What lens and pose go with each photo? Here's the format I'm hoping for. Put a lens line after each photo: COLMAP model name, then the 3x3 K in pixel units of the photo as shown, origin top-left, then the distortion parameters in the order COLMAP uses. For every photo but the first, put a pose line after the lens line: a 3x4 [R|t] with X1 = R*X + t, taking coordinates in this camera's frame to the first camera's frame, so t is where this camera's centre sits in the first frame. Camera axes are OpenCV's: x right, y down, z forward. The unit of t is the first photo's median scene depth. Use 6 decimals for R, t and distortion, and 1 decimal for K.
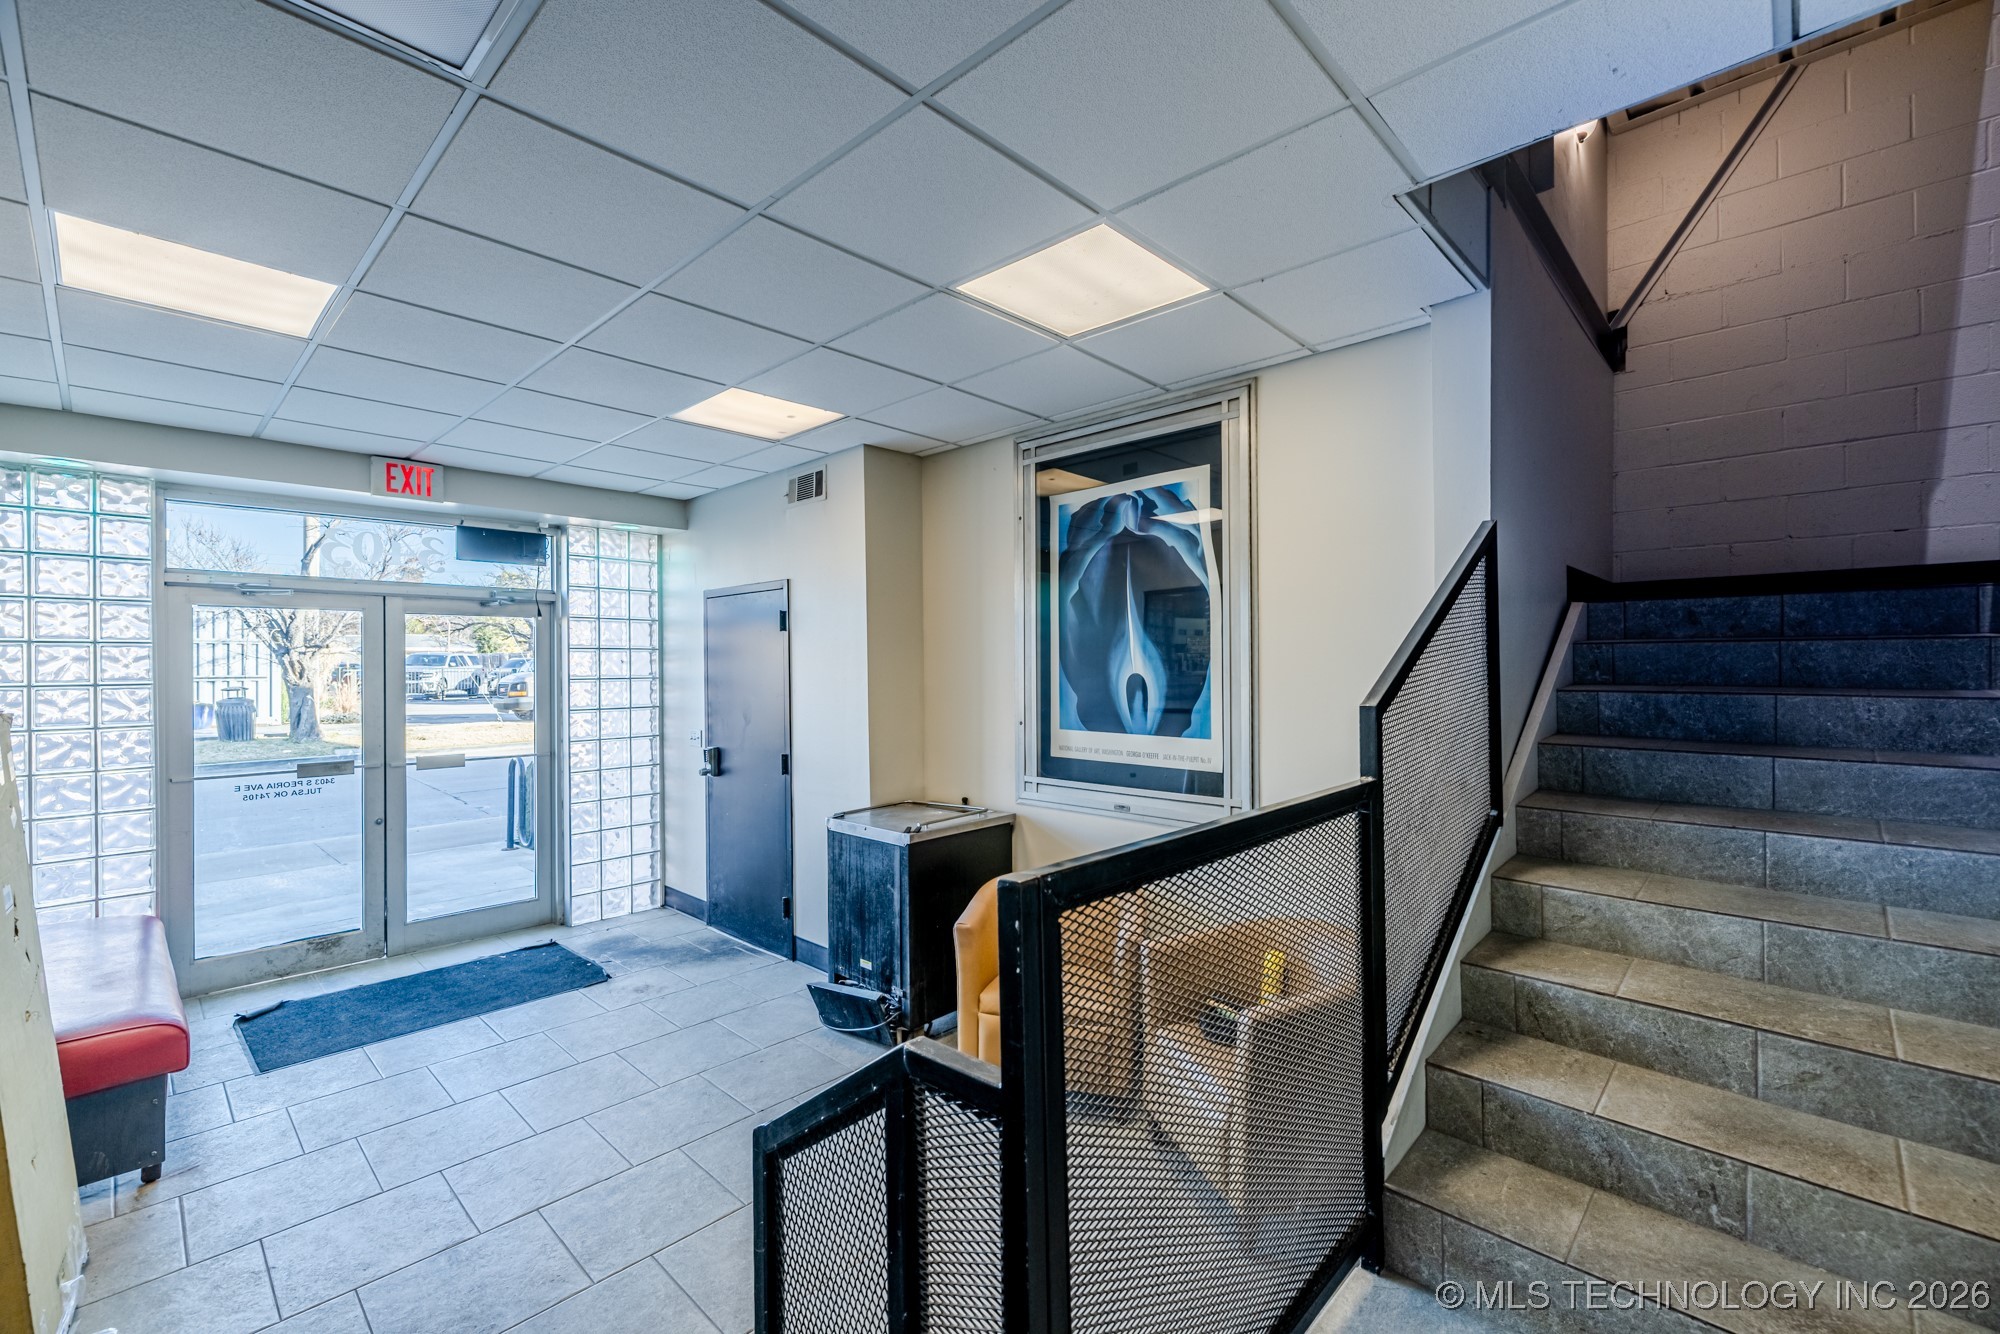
lens RADIAL K [[836.2, 0, 998.7], [0, 836.2, 667.2], [0, 0, 1]] dist [0.005289, 0.000820]
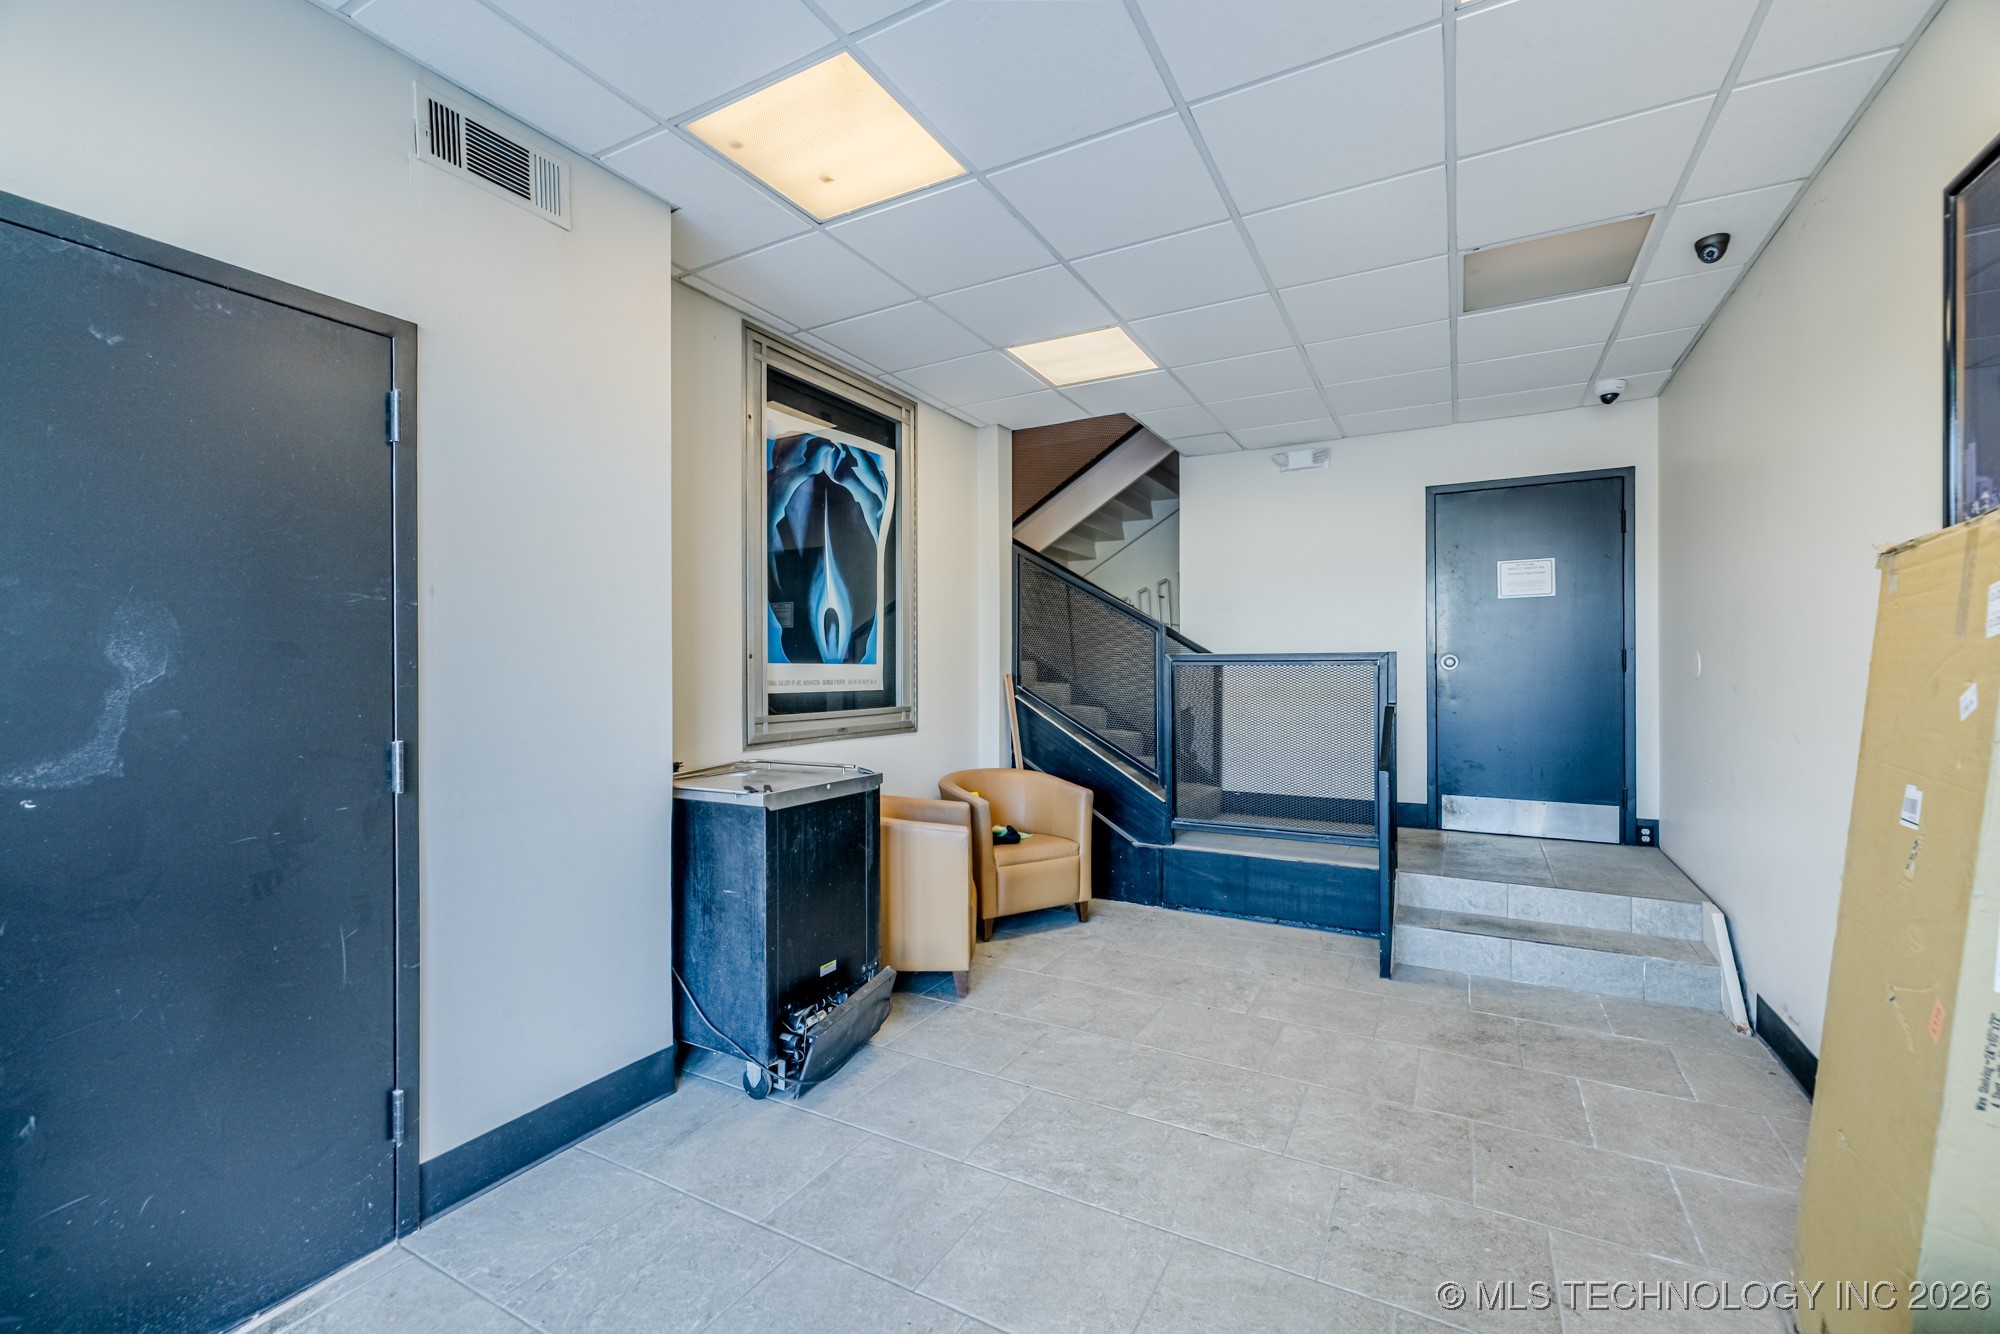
lens RADIAL K [[836.2, 0, 1000.1], [0, 836.2, 663.9], [0, 0, 1]] dist [0.005289, 0.000820]
pose [[-0.246921, 0.011422, 0.968968, -0.941778], [0.009985, 0.999907, -0.009242, 0.092447], [-0.968984, 0.007393, -0.247012, 1.052517]]
